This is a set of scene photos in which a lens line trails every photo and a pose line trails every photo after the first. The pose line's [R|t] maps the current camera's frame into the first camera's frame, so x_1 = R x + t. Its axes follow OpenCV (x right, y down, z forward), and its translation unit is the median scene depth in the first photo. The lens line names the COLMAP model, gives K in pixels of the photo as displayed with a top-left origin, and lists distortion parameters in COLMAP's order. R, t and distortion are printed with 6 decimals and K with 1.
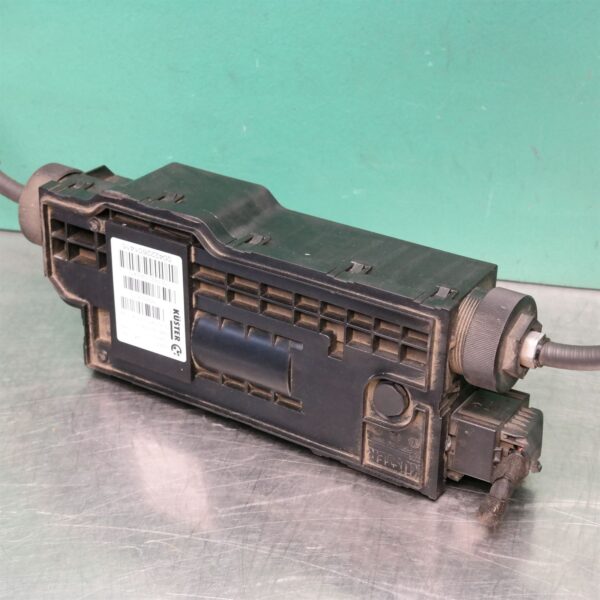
lens RADIAL K [[1343.8, 0, 300.0], [0, 1343.8, 300.0], [0, 0, 1]] dist [0.084769, 0.551642]
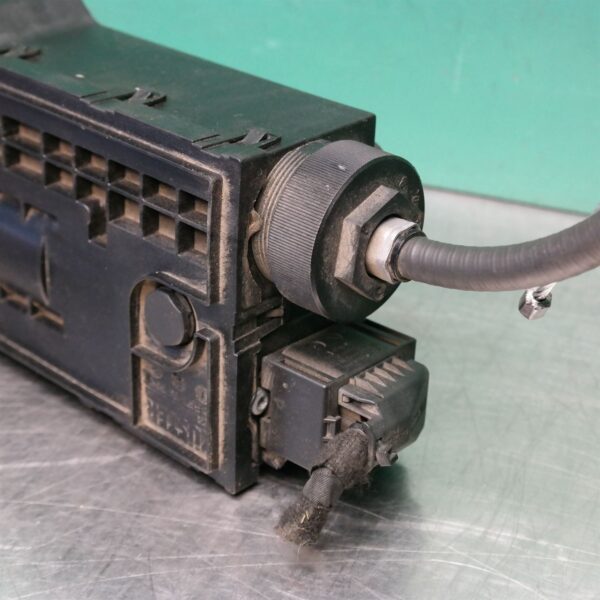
lens RADIAL K [[1377.8, 0, 281.2], [0, 1377.8, 288.9], [0, 0, 1]] dist [0.056641, 0.638427]
pose [[0.982300, 0.101119, -0.157678, 0.213081], [-0.104389, 0.994457, -0.012572, 0.063689], [0.155533, 0.028809, 0.987410, 0.400520]]
